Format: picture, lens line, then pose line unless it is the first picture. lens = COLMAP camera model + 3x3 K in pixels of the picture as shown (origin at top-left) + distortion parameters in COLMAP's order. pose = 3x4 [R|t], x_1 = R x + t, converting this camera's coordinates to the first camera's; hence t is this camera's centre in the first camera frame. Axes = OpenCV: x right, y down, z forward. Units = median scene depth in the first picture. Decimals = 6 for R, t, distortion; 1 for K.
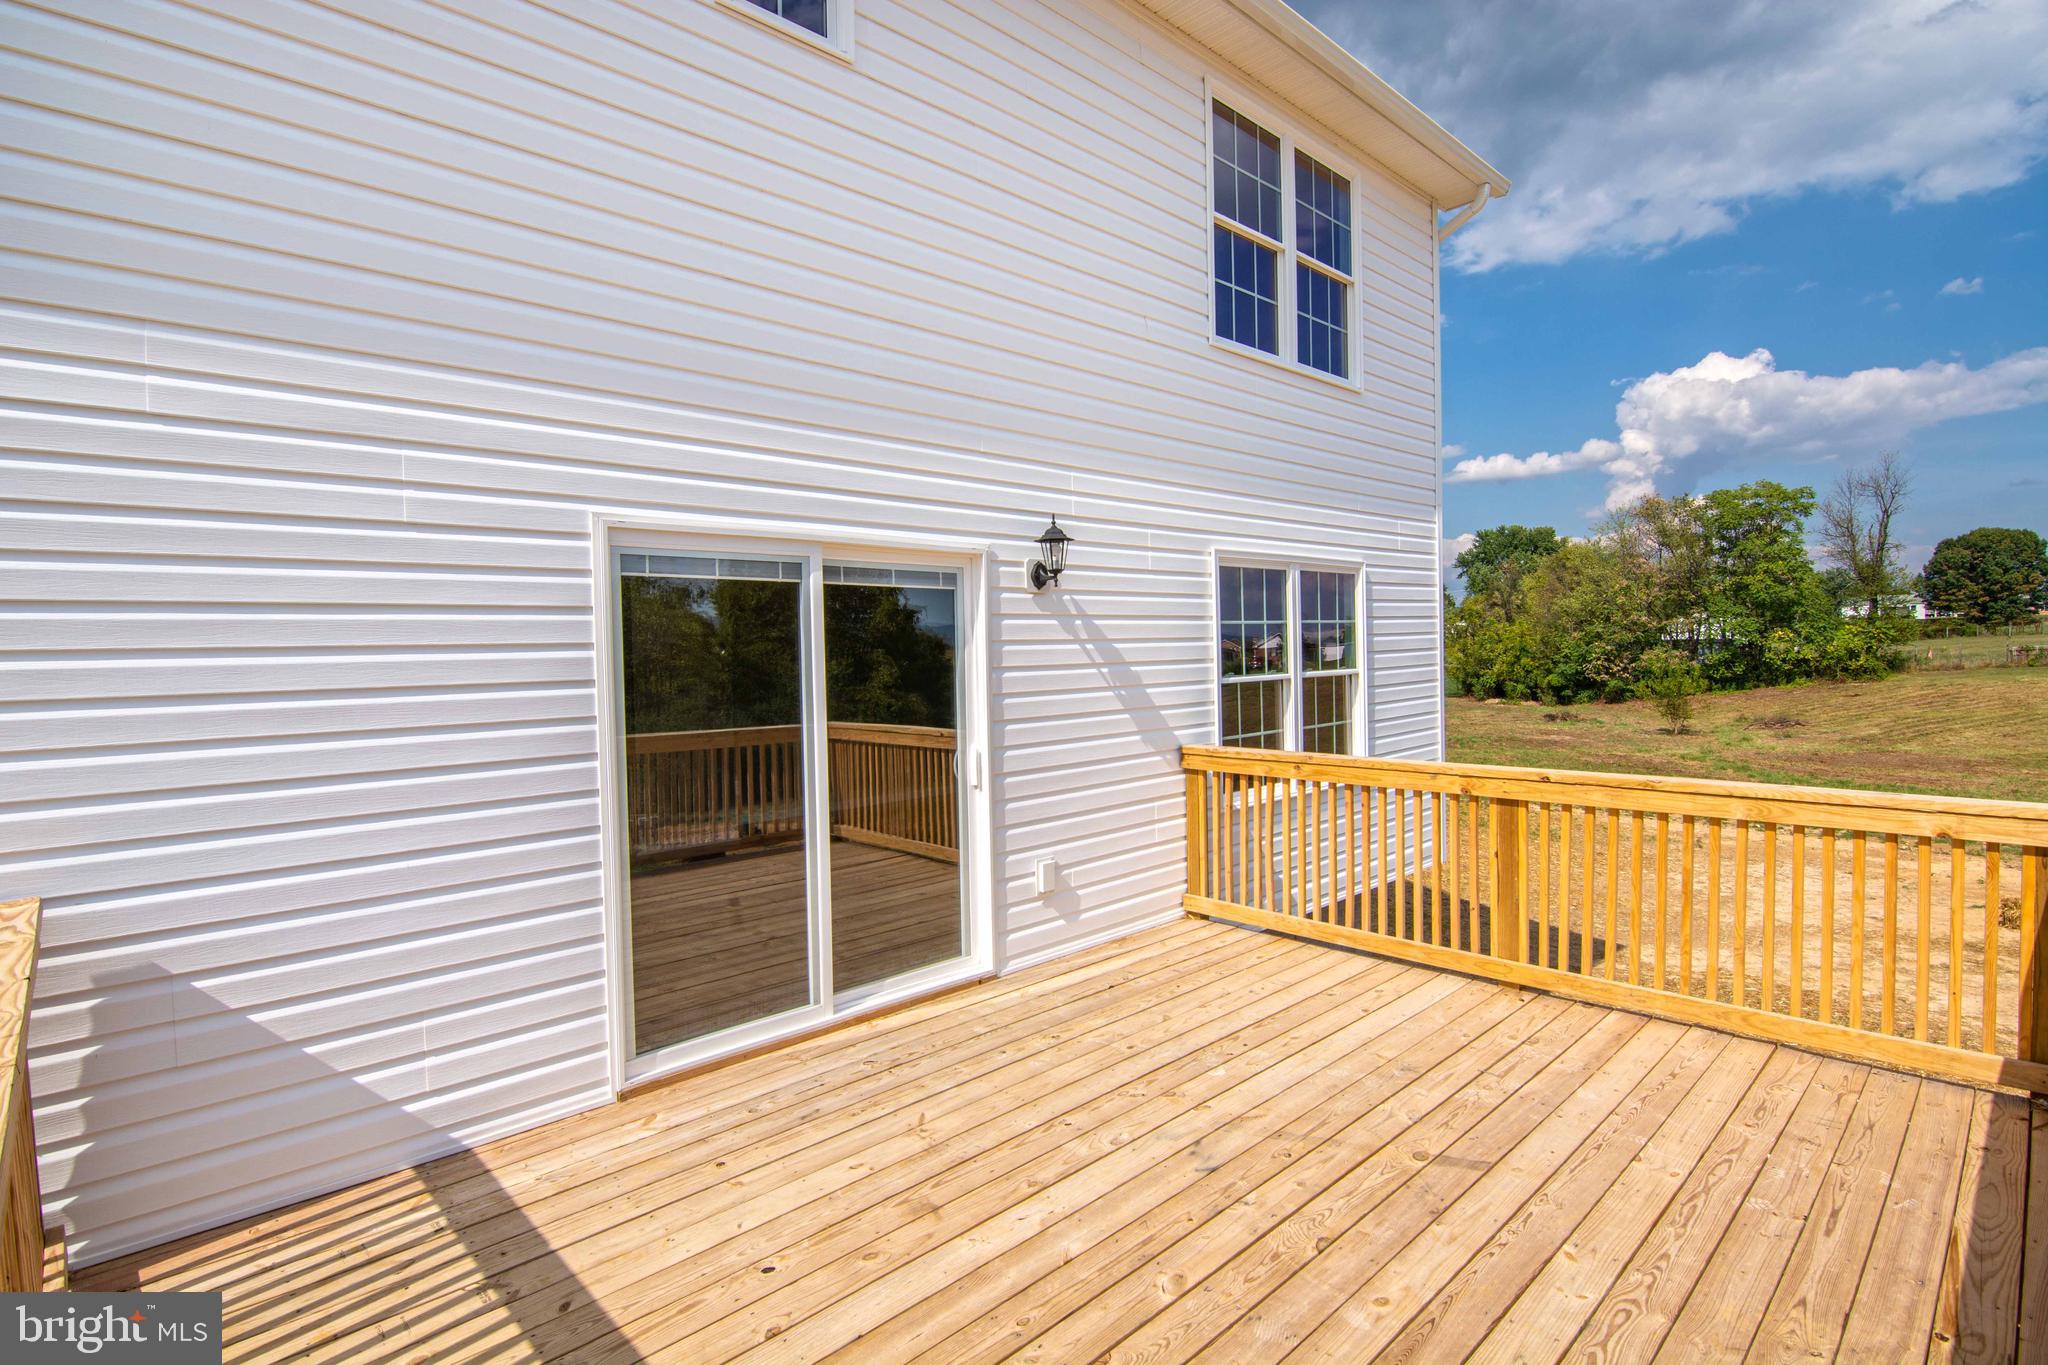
lens RADIAL K [[995.9, 0, 1020.3], [0, 995.9, 670.7], [0, 0, 1]] dist [-0.004559, -0.011523]
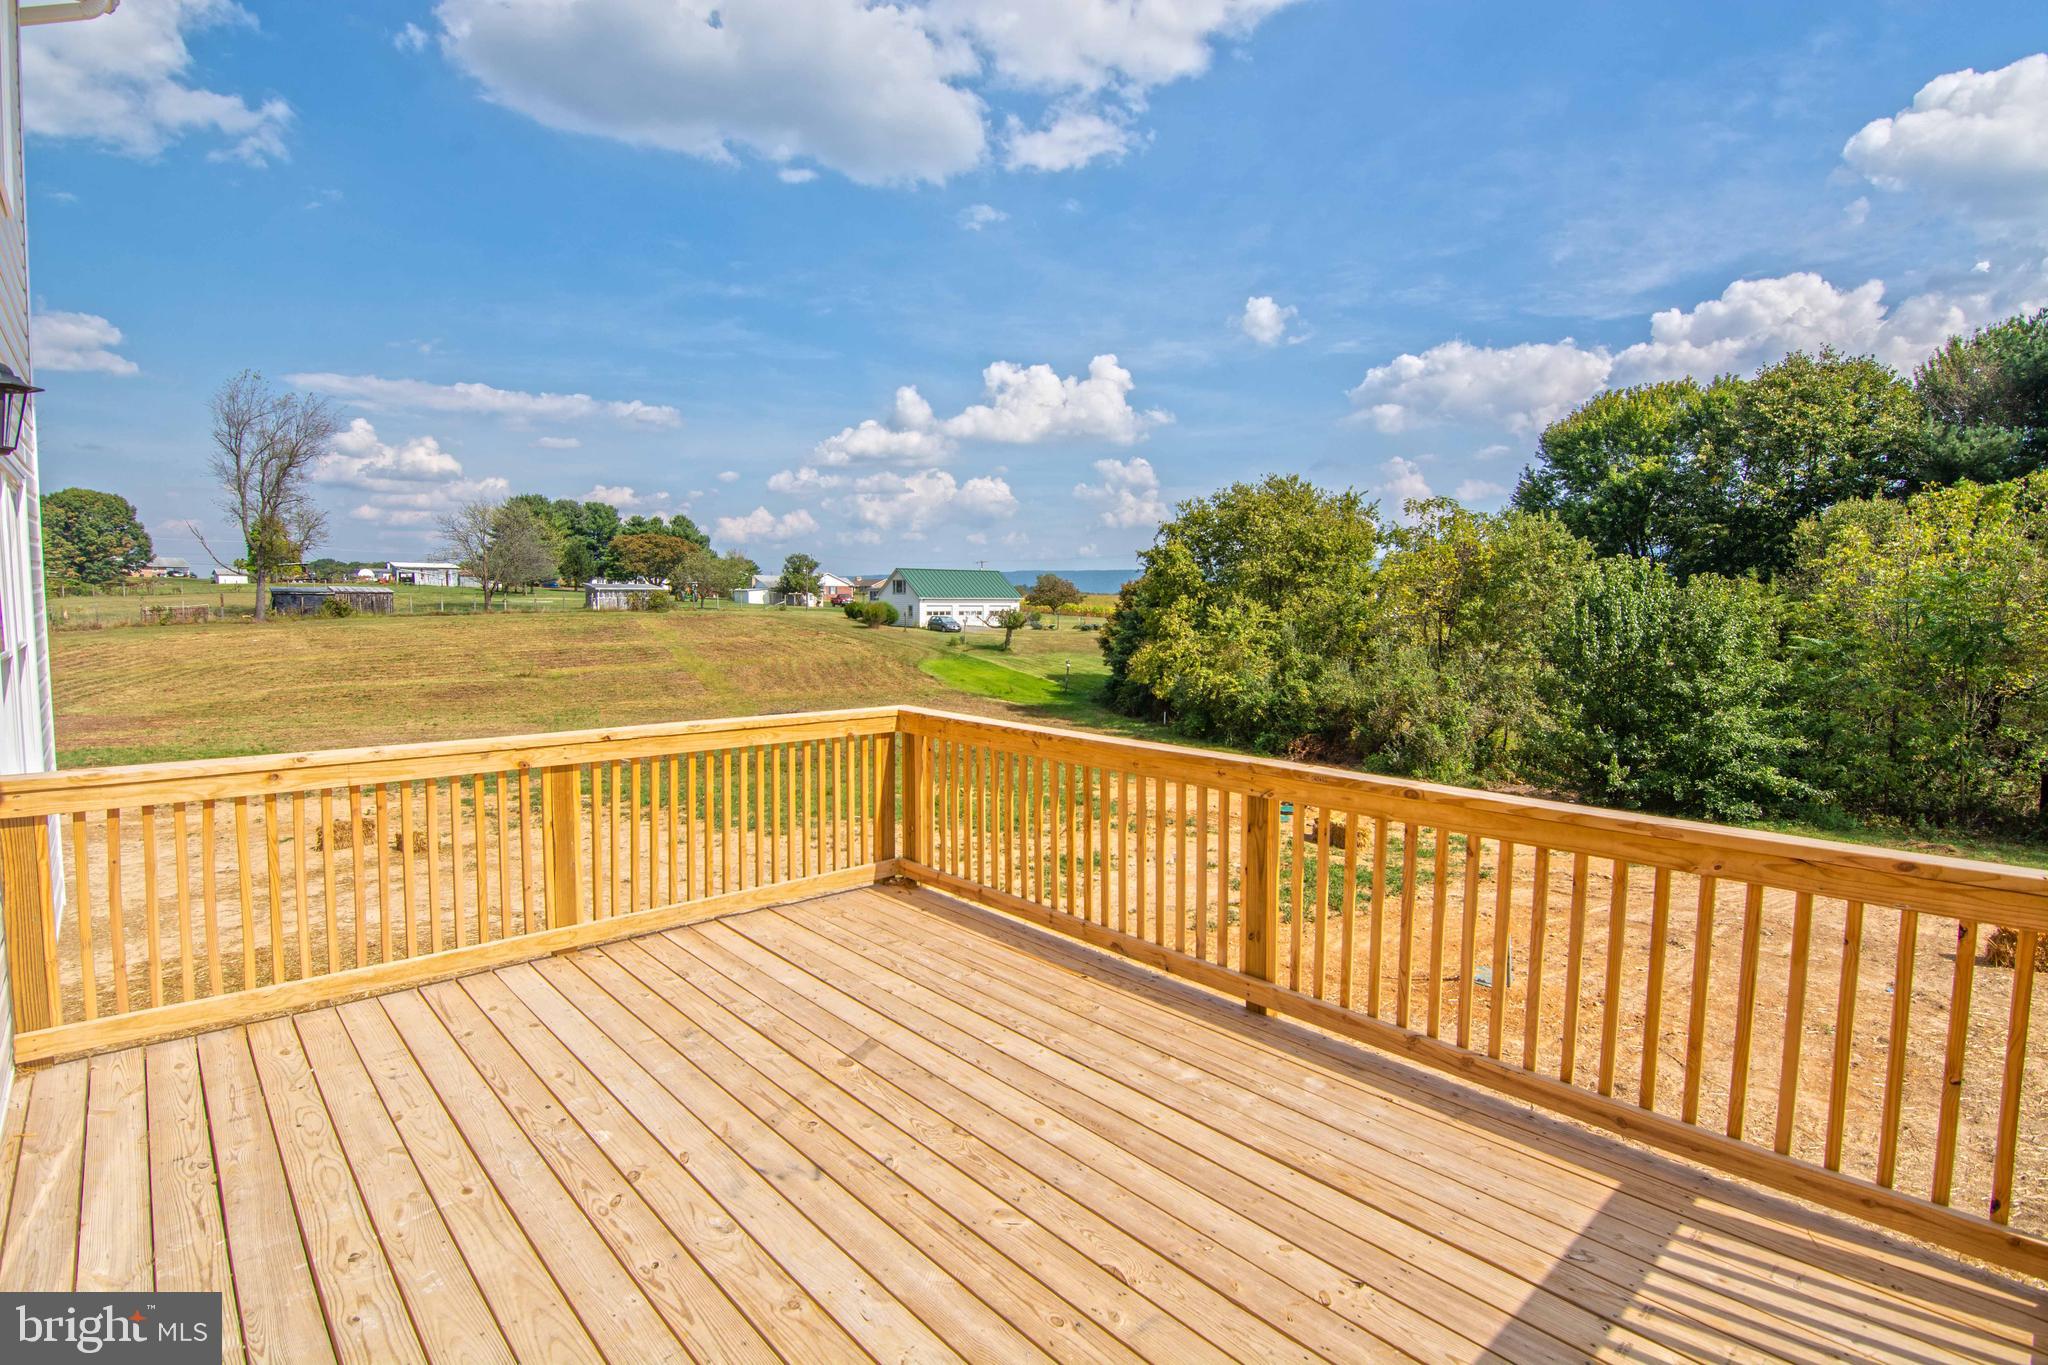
lens RADIAL K [[995.9, 0, 1020.3], [0, 995.9, 670.7], [0, 0, 1]] dist [-0.004559, -0.011523]
pose [[0.019926, -0.053554, 0.998366, -0.403737], [0.012283, 0.998502, 0.053316, -0.009481], [-0.999726, 0.011200, 0.020554, 0.443468]]
